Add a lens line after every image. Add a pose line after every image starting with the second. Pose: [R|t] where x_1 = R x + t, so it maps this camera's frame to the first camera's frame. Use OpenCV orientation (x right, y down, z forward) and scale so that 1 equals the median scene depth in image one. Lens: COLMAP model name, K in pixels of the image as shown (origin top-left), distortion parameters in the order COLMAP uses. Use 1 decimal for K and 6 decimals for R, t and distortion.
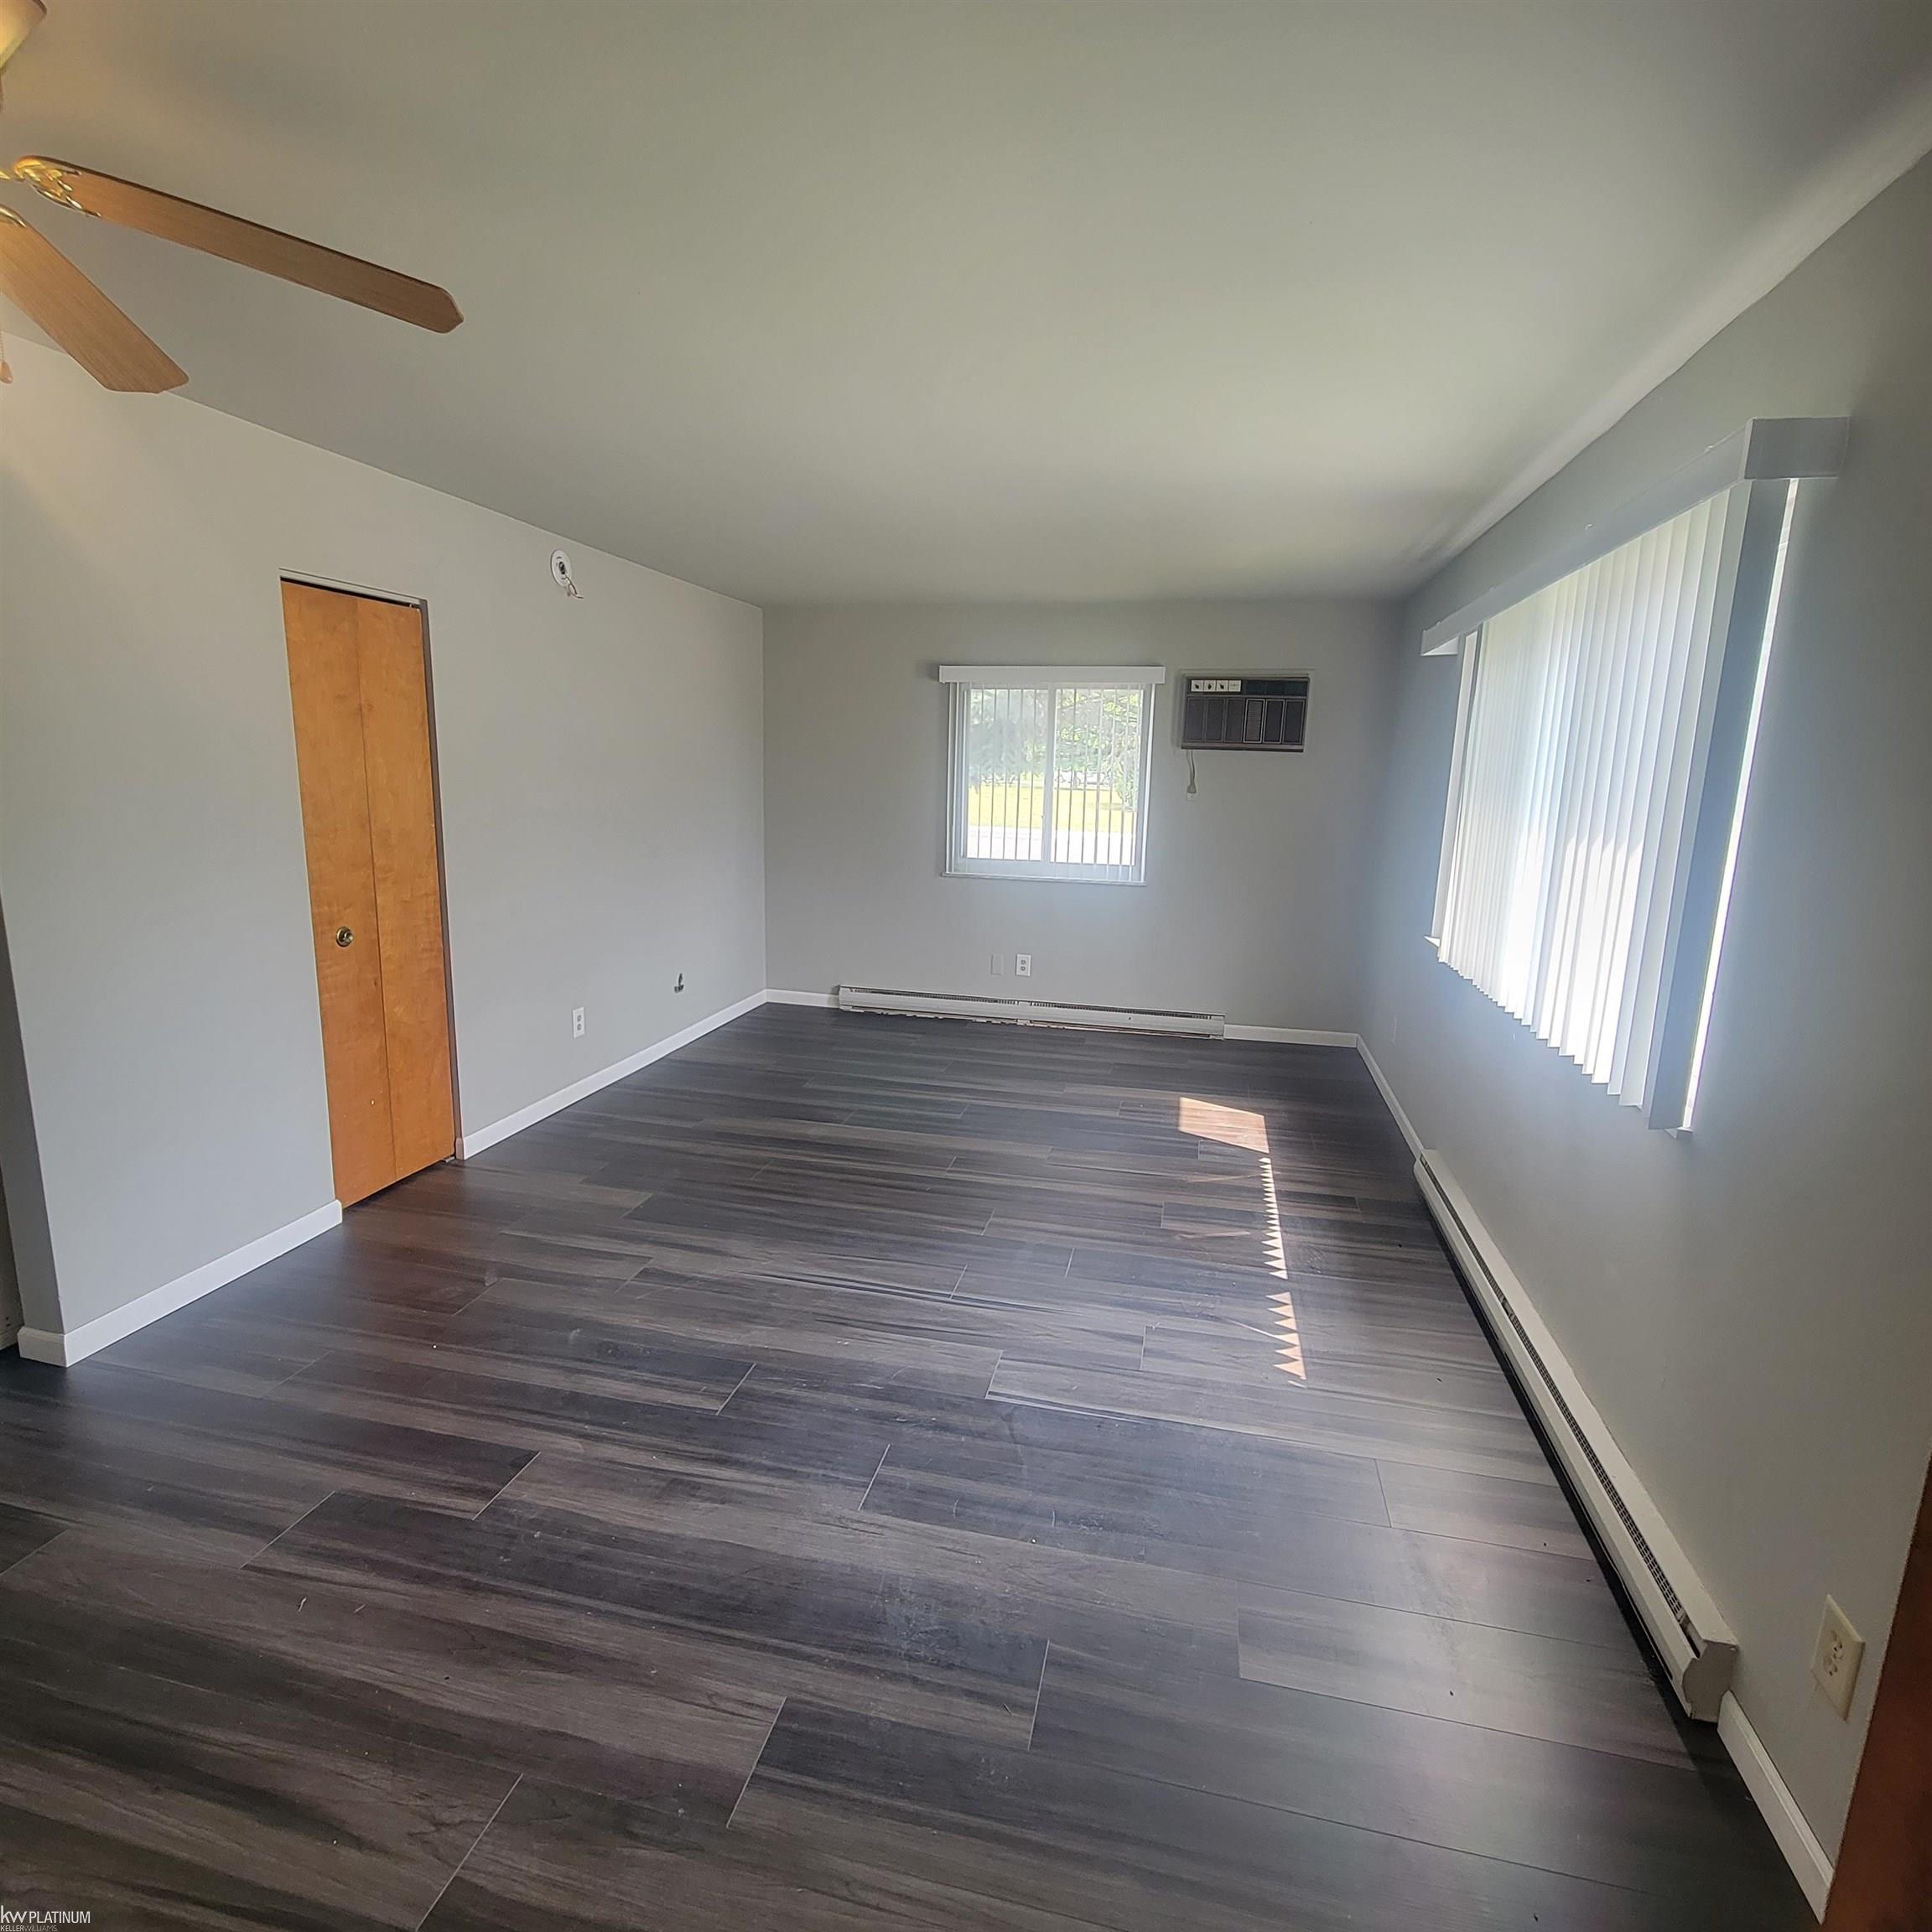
lens RADIAL K [[1045.3, 0, 959.5], [0, 1045.3, 967.6], [0, 0, 1]] dist [0.003369, 0.000114]
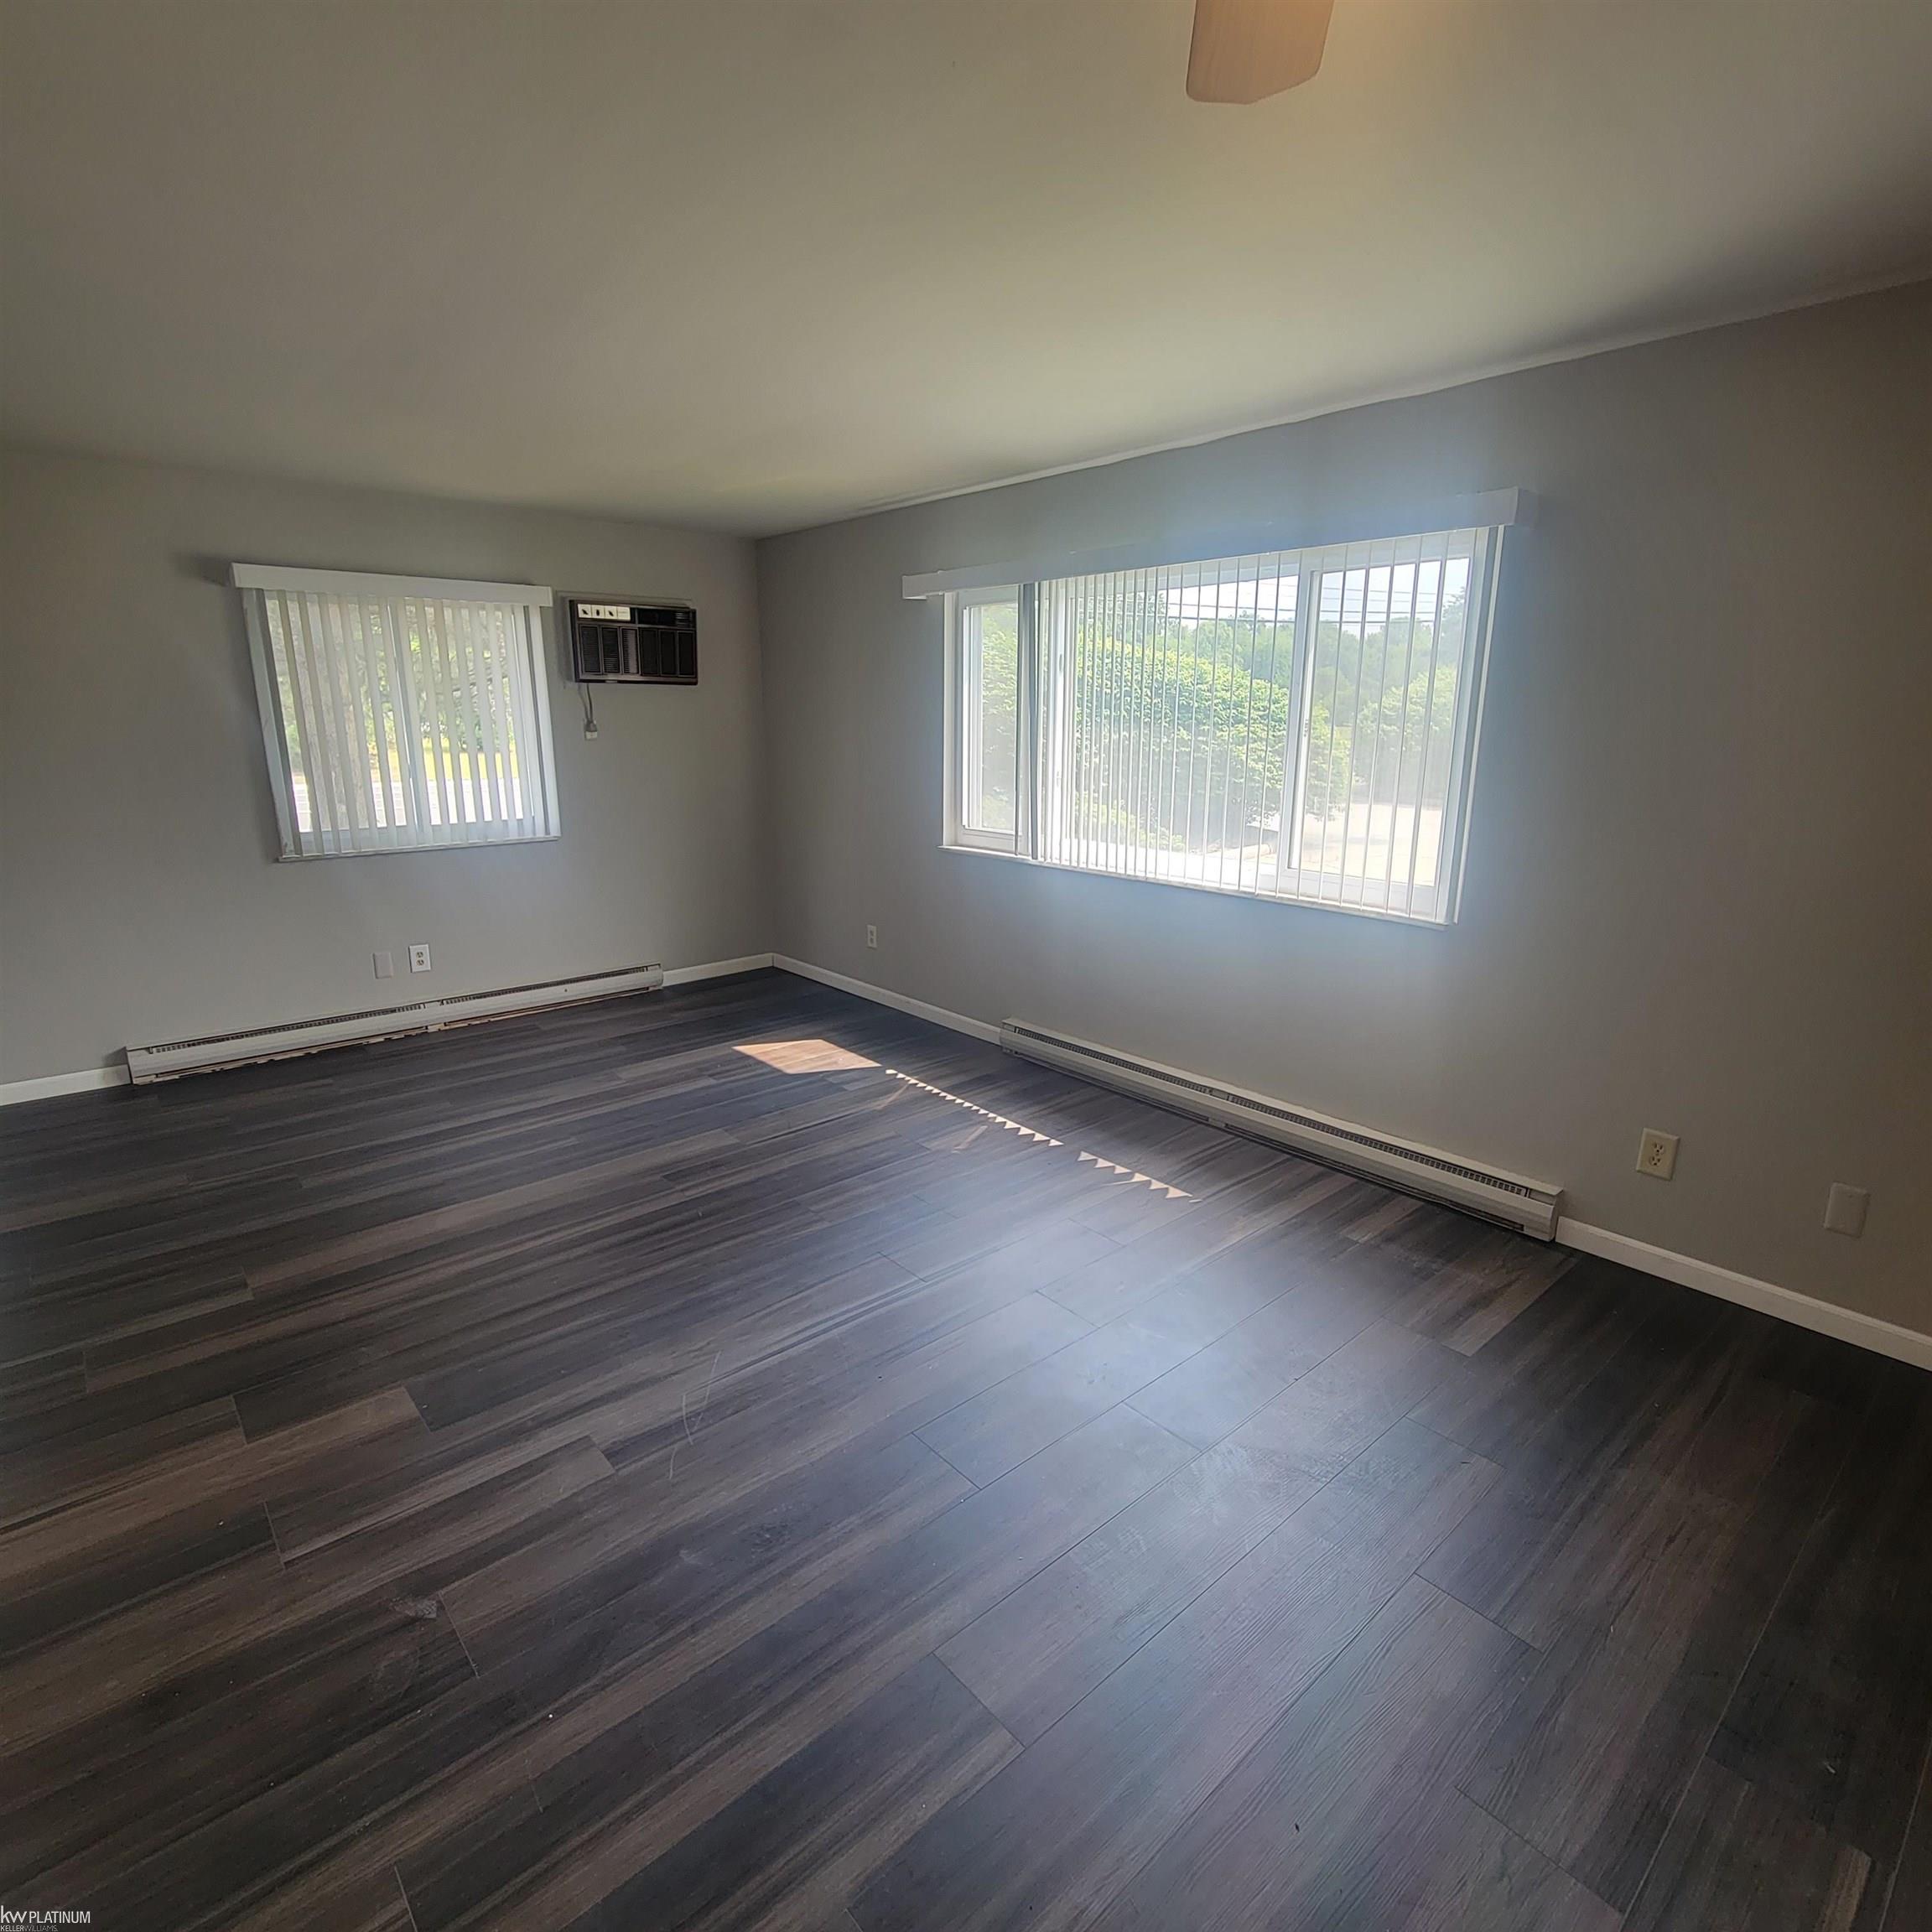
lens RADIAL K [[1045.3, 0, 959.5], [0, 1045.3, 967.6], [0, 0, 1]] dist [0.003369, 0.000114]
pose [[0.588836, -0.218824, 0.778067, -0.374569], [0.166372, 0.974854, 0.148259, -0.053019], [-0.790944, 0.042149, 0.610435, 0.221026]]
